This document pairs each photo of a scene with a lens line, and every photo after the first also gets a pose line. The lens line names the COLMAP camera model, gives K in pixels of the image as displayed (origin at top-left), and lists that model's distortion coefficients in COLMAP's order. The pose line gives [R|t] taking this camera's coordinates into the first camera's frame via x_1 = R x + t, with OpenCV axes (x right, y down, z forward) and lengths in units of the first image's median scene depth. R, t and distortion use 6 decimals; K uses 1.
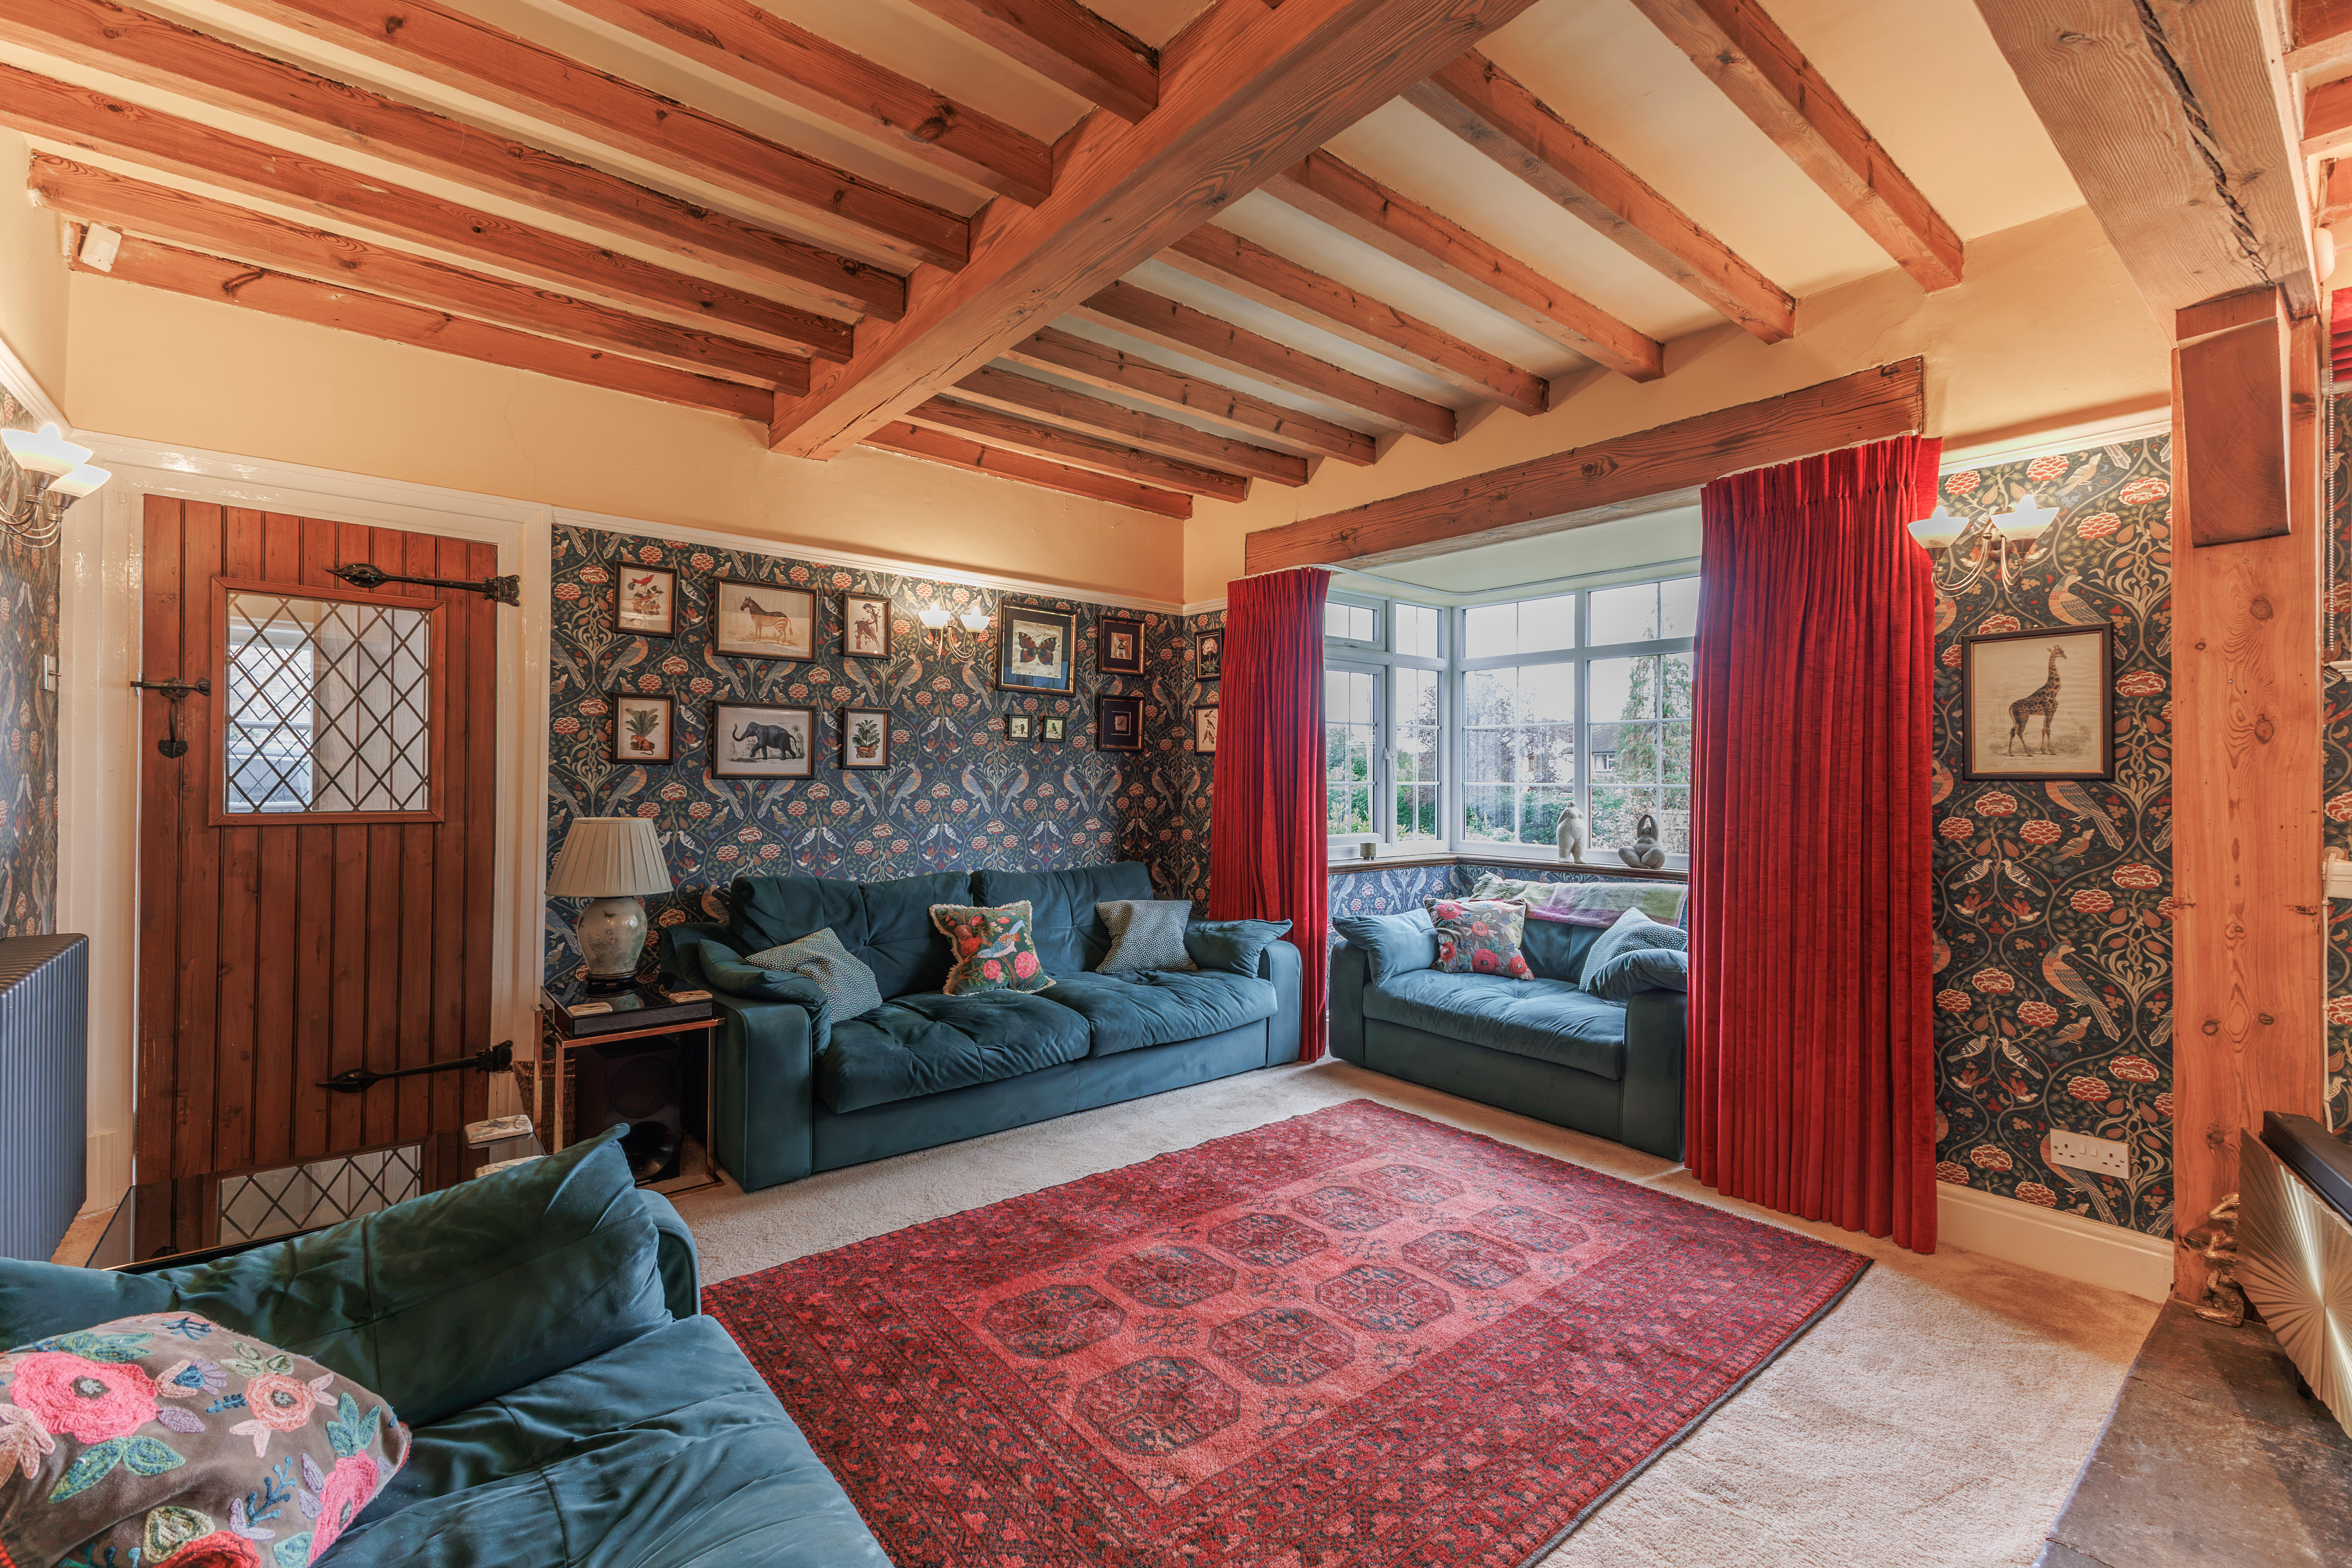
lens RADIAL K [[1000.4, 0, 1196.0], [0, 1000.4, 787.0], [0, 0, 1]] dist [-0.000945, -0.000312]
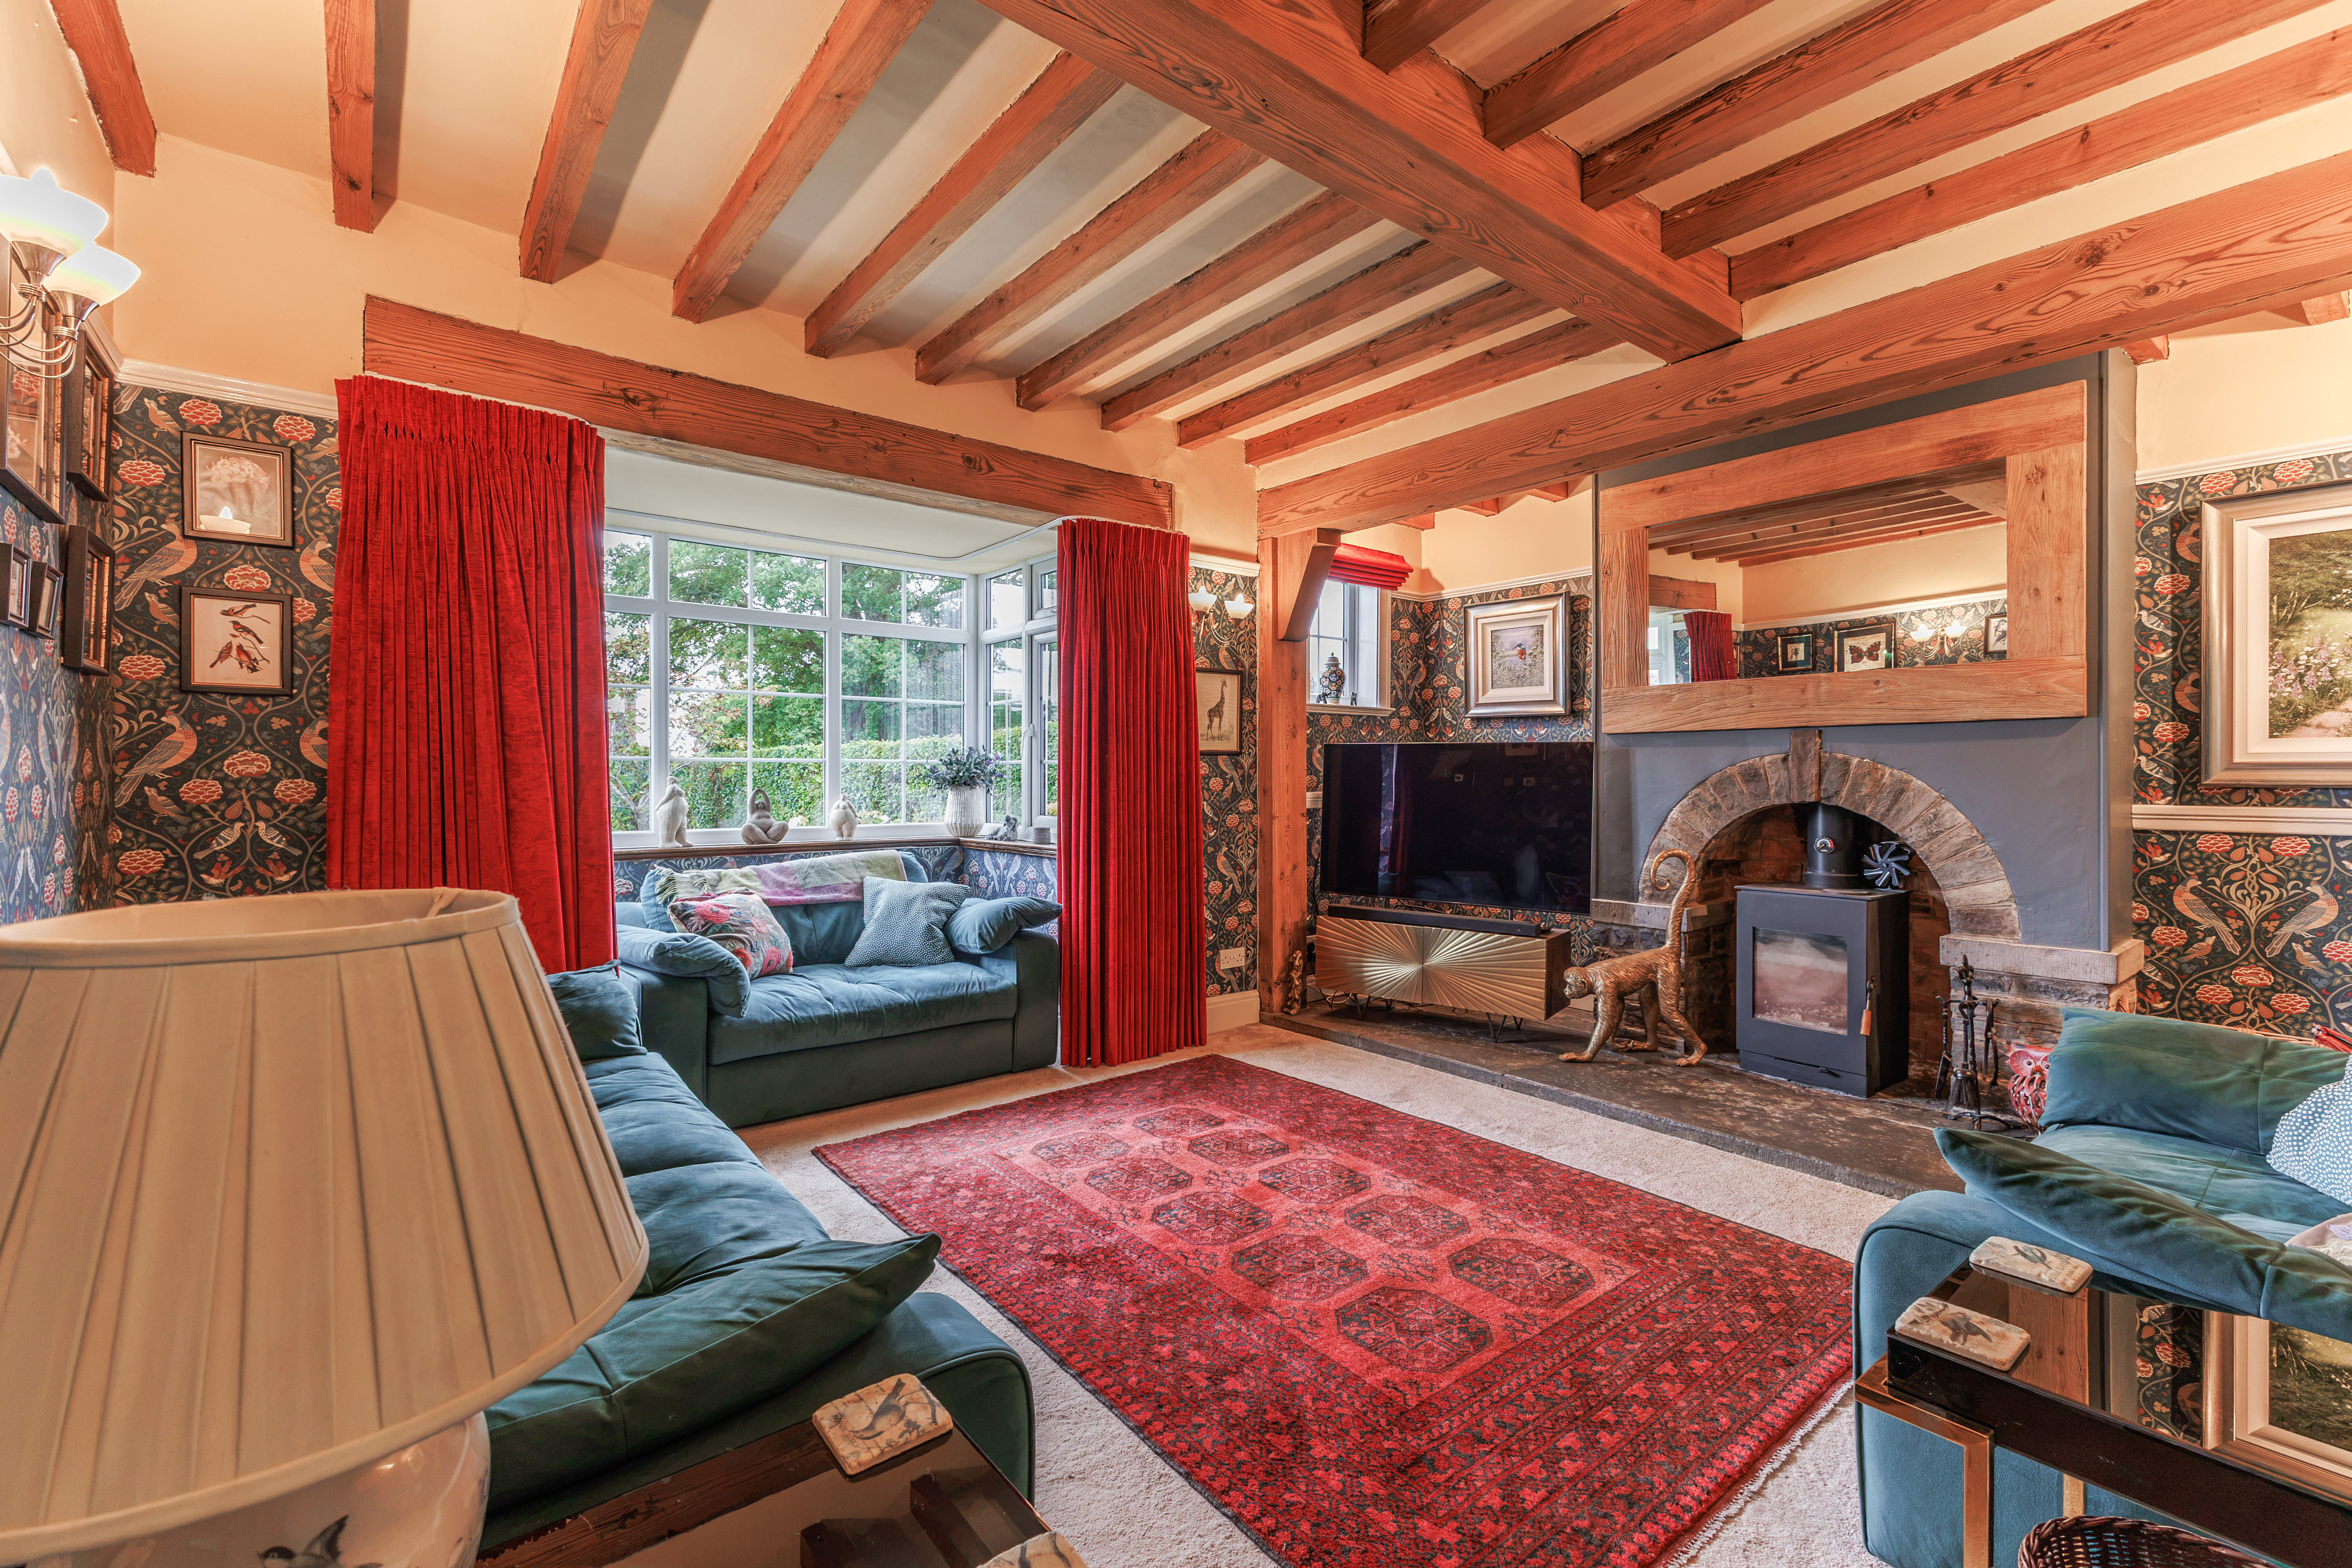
lens RADIAL K [[1012.0, 0, 1181.2], [0, 1012.0, 771.7], [0, 0, 1]] dist [-0.059158, 0.000282]
pose [[0.002050, -0.020551, 0.999787, -0.726485], [-0.008597, 0.999751, 0.020568, -0.010488], [-0.999961, -0.008638, 0.001872, 0.824871]]
